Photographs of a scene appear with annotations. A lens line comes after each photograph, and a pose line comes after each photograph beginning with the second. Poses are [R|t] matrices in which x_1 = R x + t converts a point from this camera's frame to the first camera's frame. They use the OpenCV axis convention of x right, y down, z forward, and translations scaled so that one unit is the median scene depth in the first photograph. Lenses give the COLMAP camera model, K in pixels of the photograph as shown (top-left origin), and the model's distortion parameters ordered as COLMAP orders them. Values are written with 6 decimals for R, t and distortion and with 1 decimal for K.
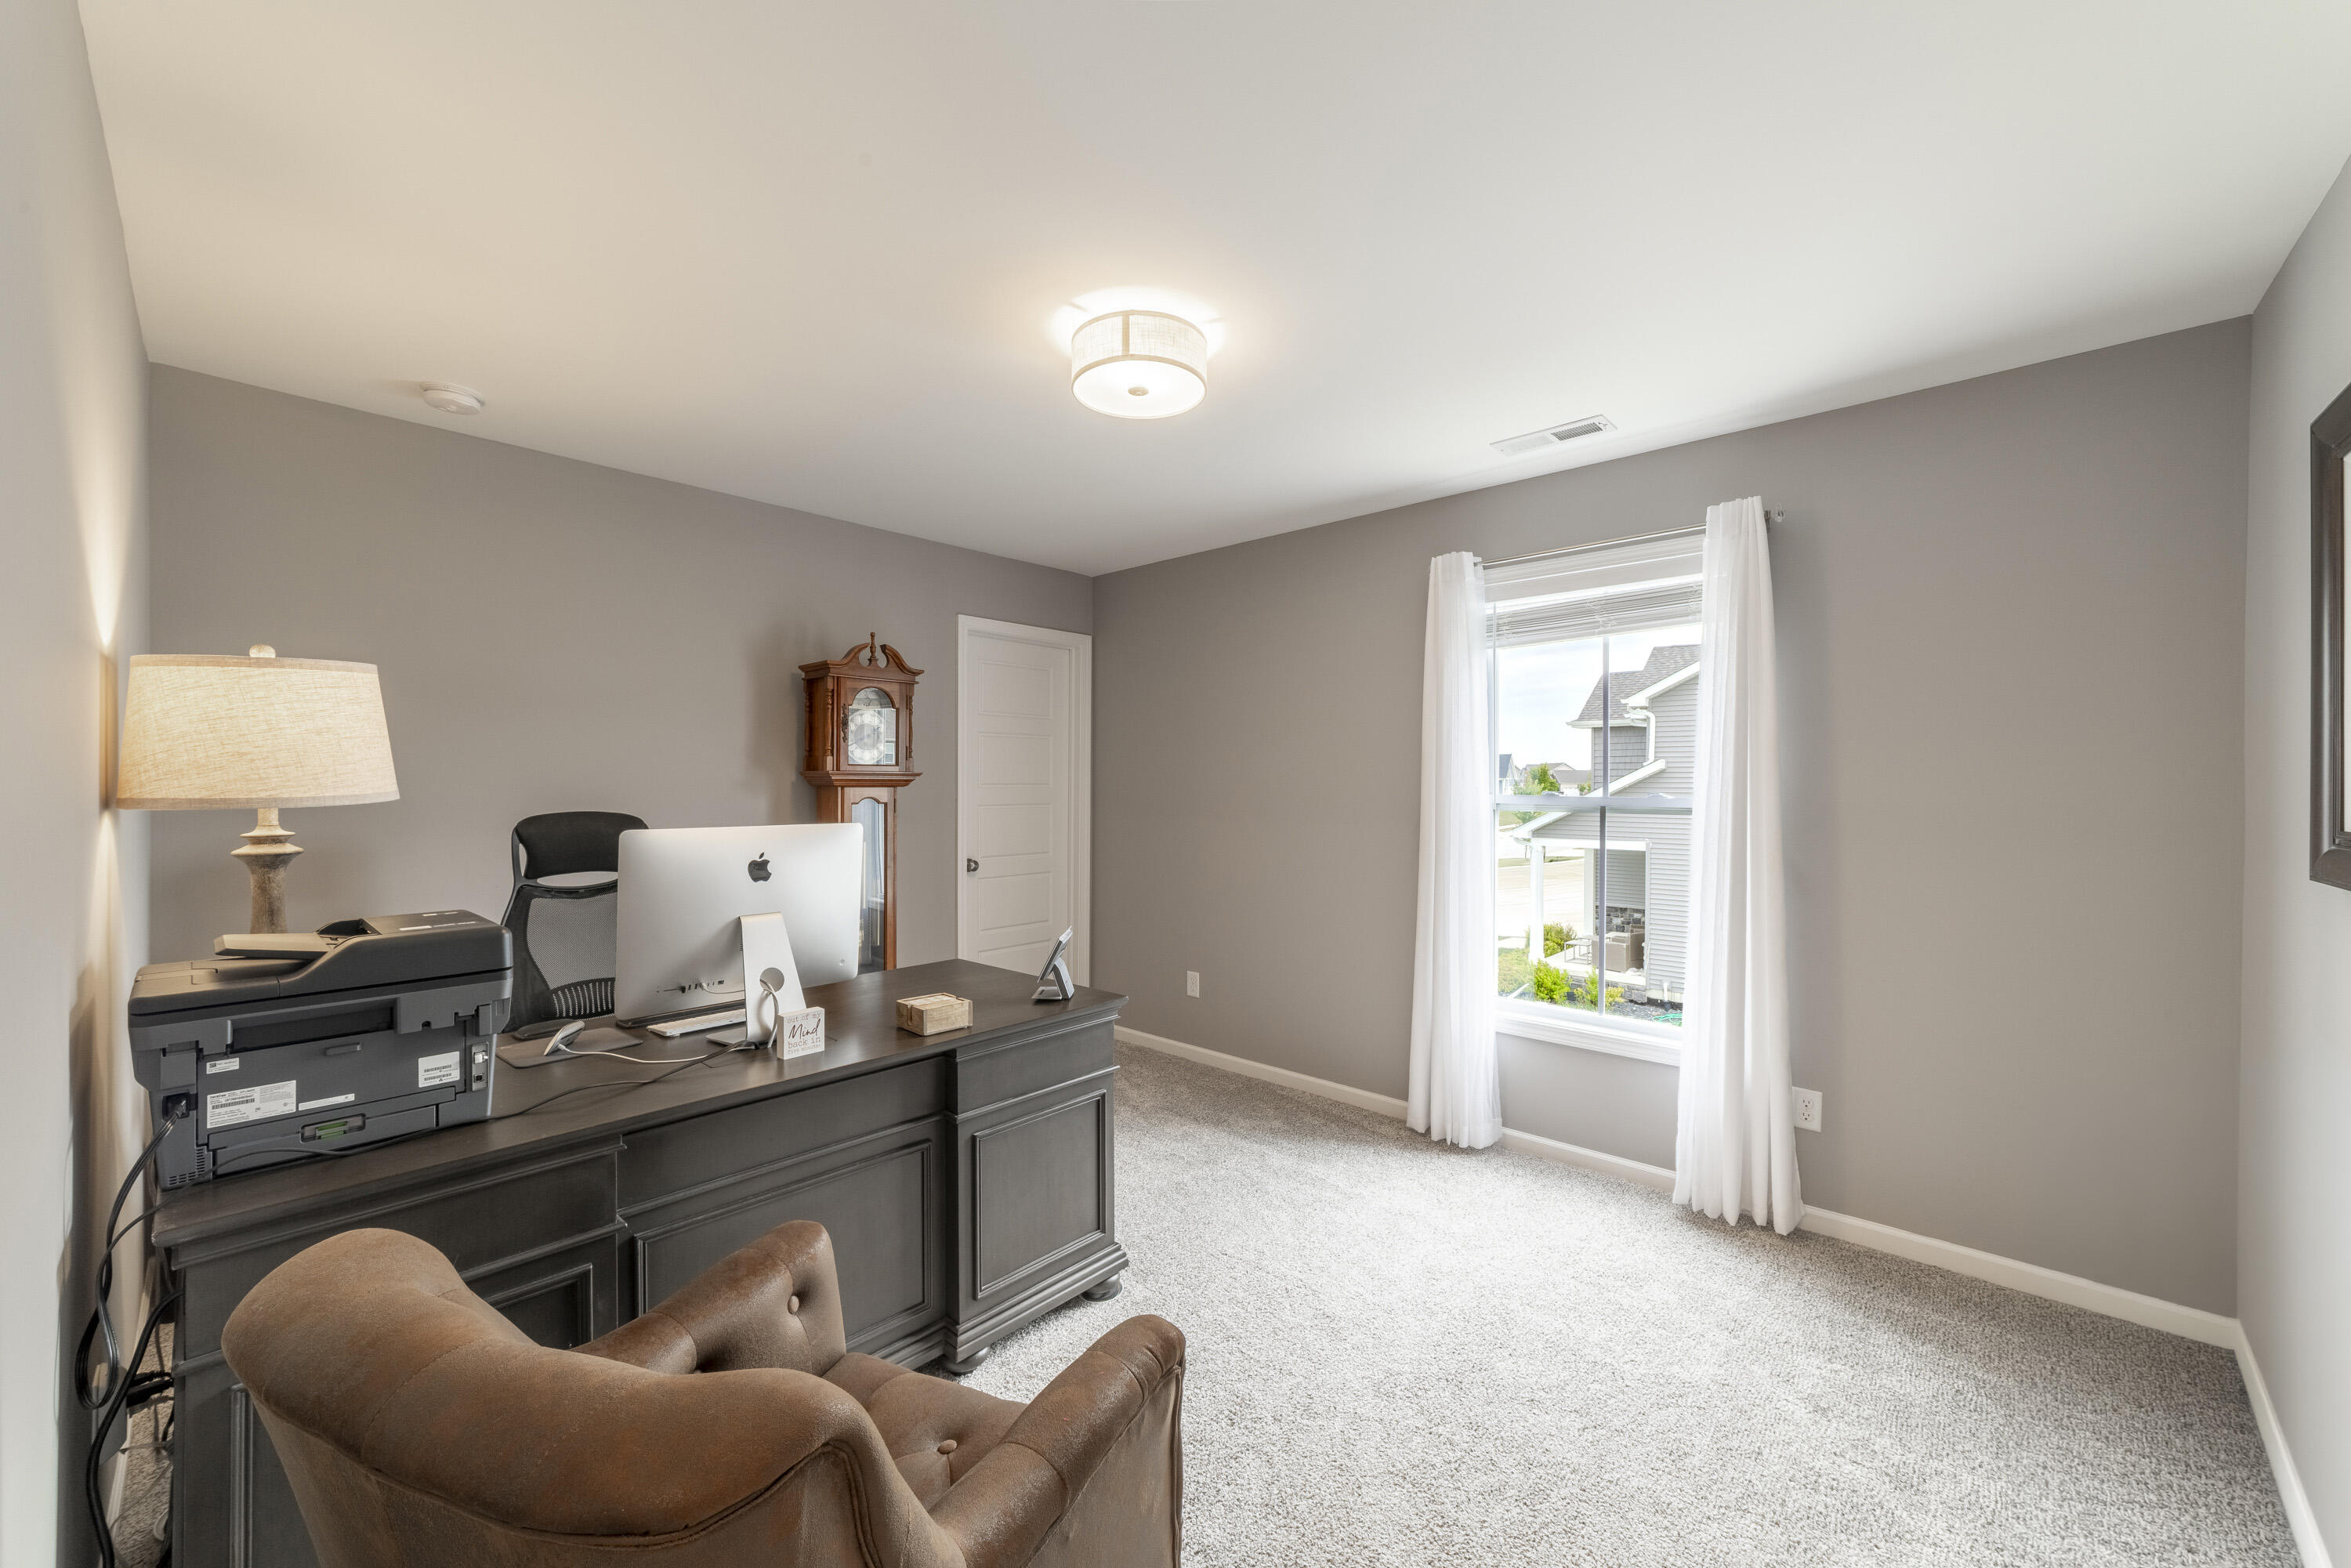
lens RADIAL K [[903.2, 0, 1175.5], [0, 903.2, 784.0], [0, 0, 1]] dist [0.001054, 0.000167]
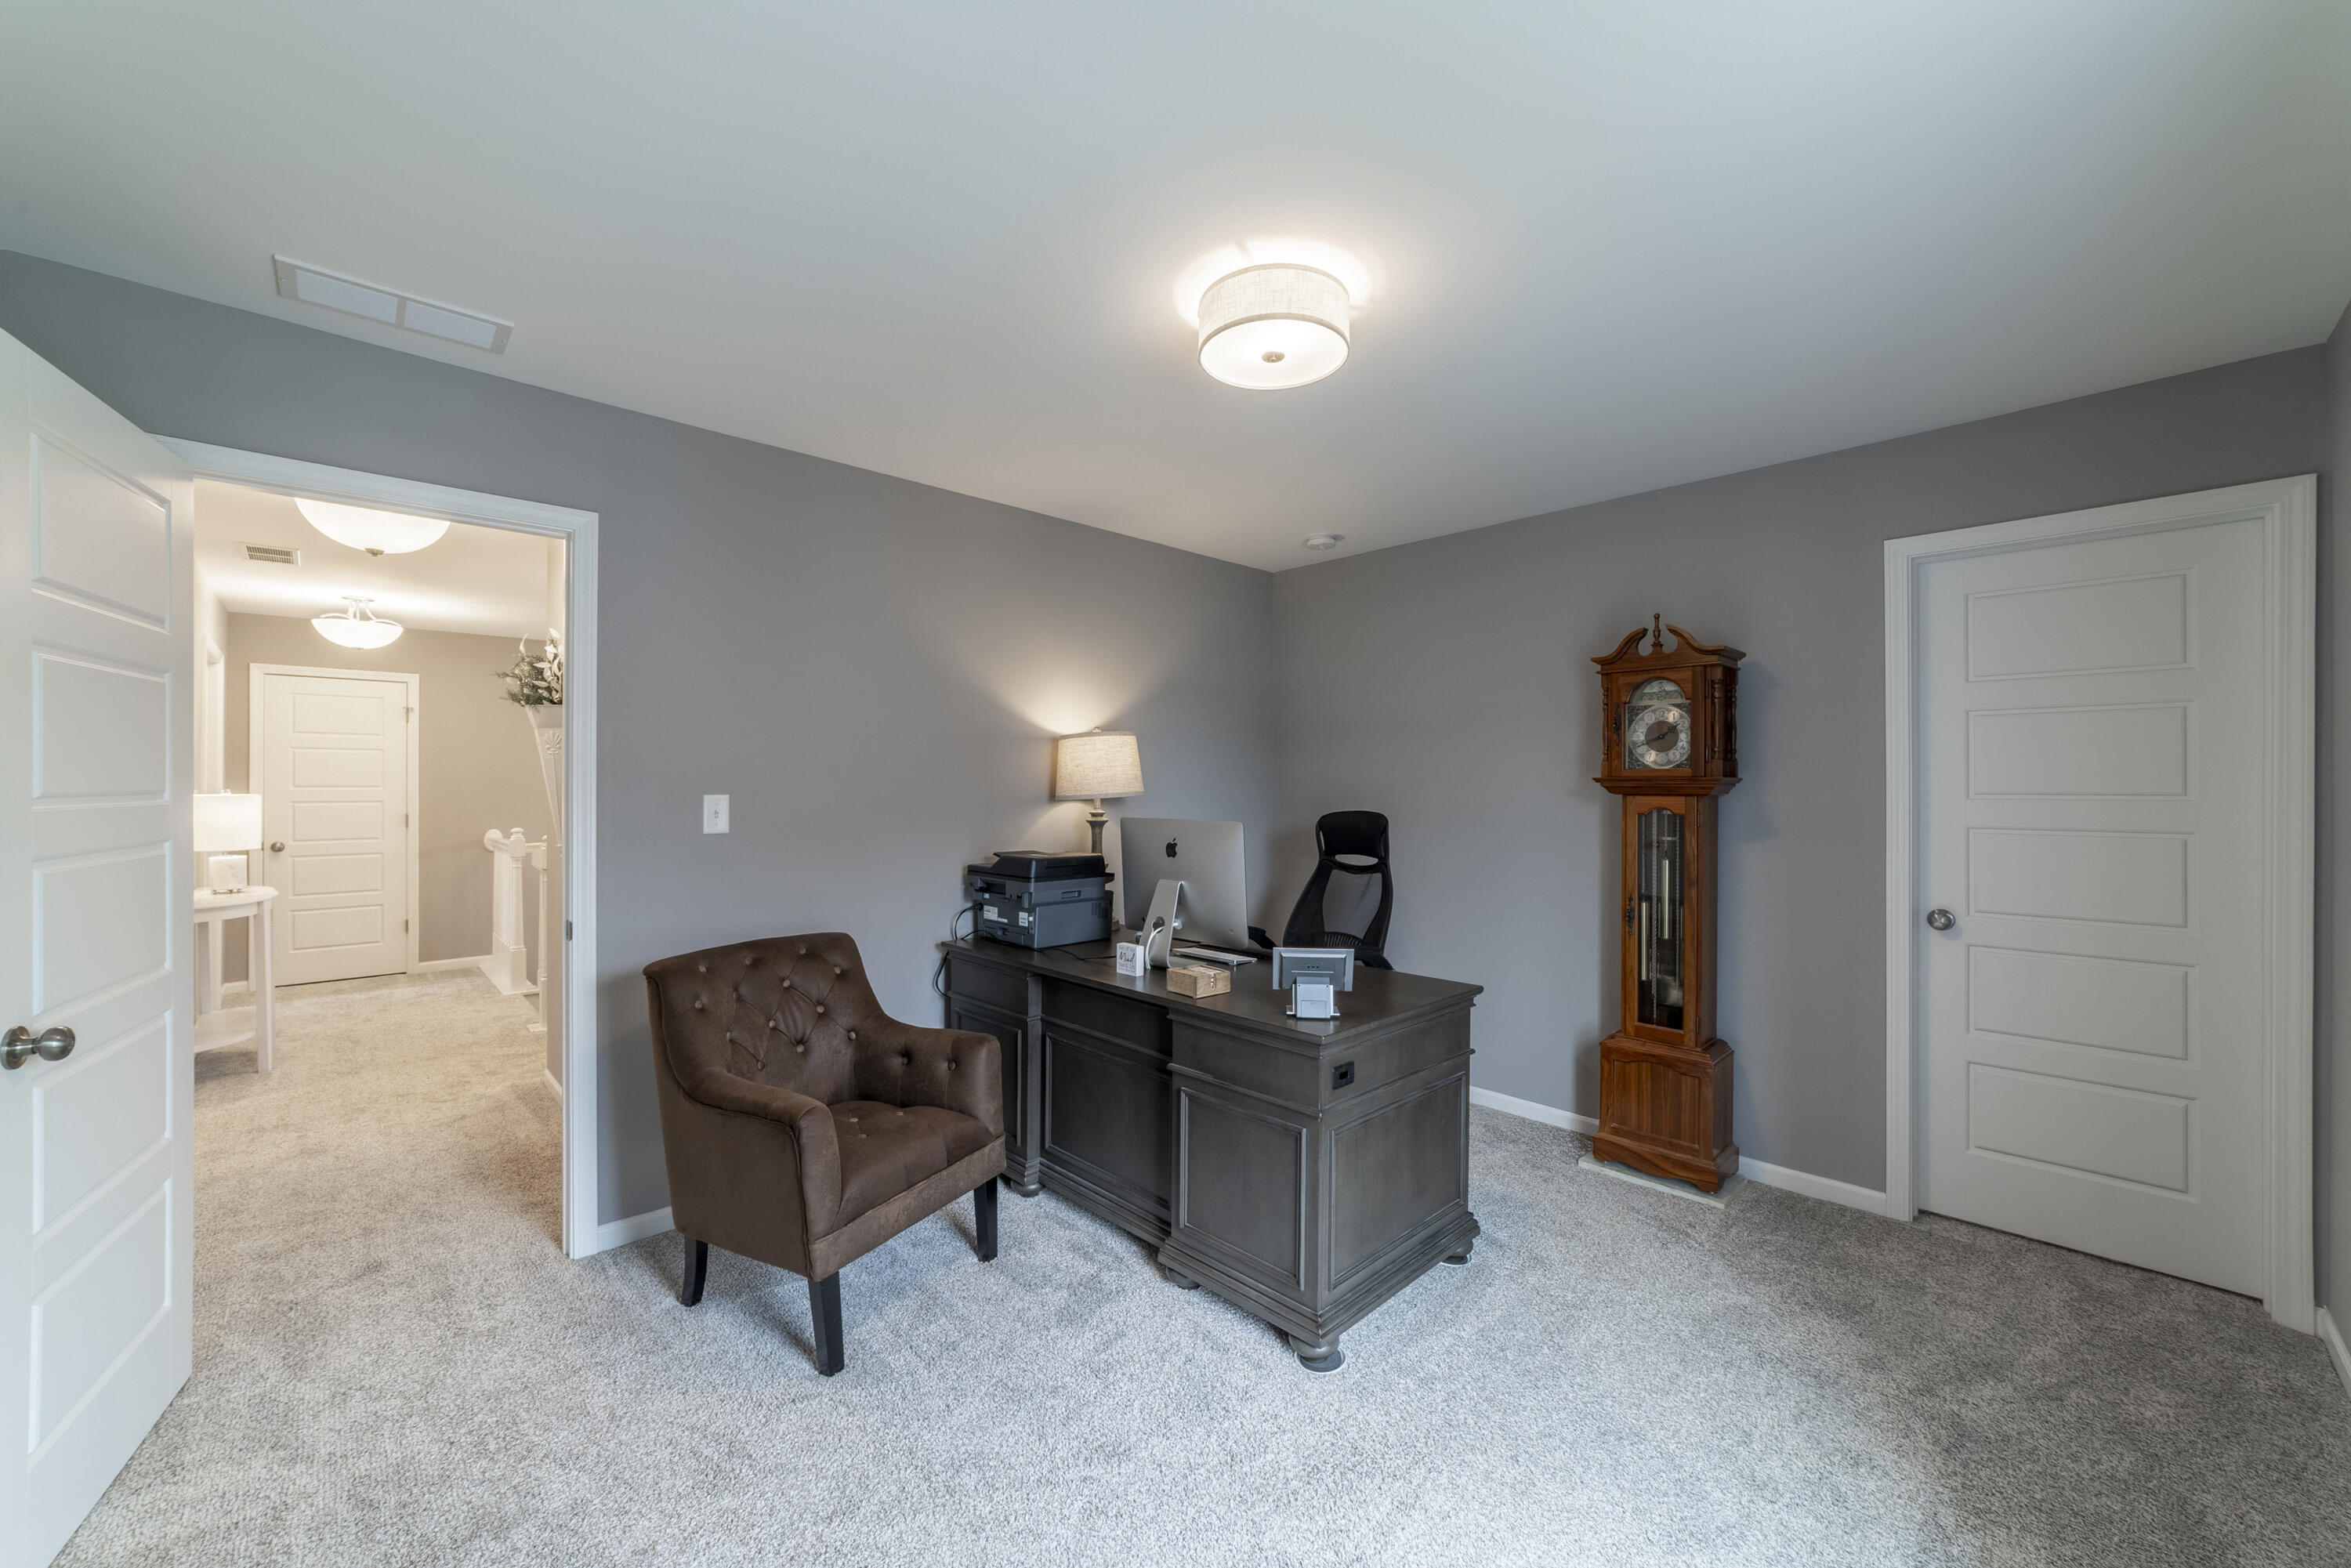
lens RADIAL K [[903.2, 0, 1175.5], [0, 903.2, 784.0], [0, 0, 1]] dist [0.001054, 0.000167]
pose [[-0.062414, -0.004517, -0.998040, 0.729562], [-0.004007, 0.999983, -0.004275, -0.002593], [0.998042, 0.003732, -0.062431, 0.811769]]
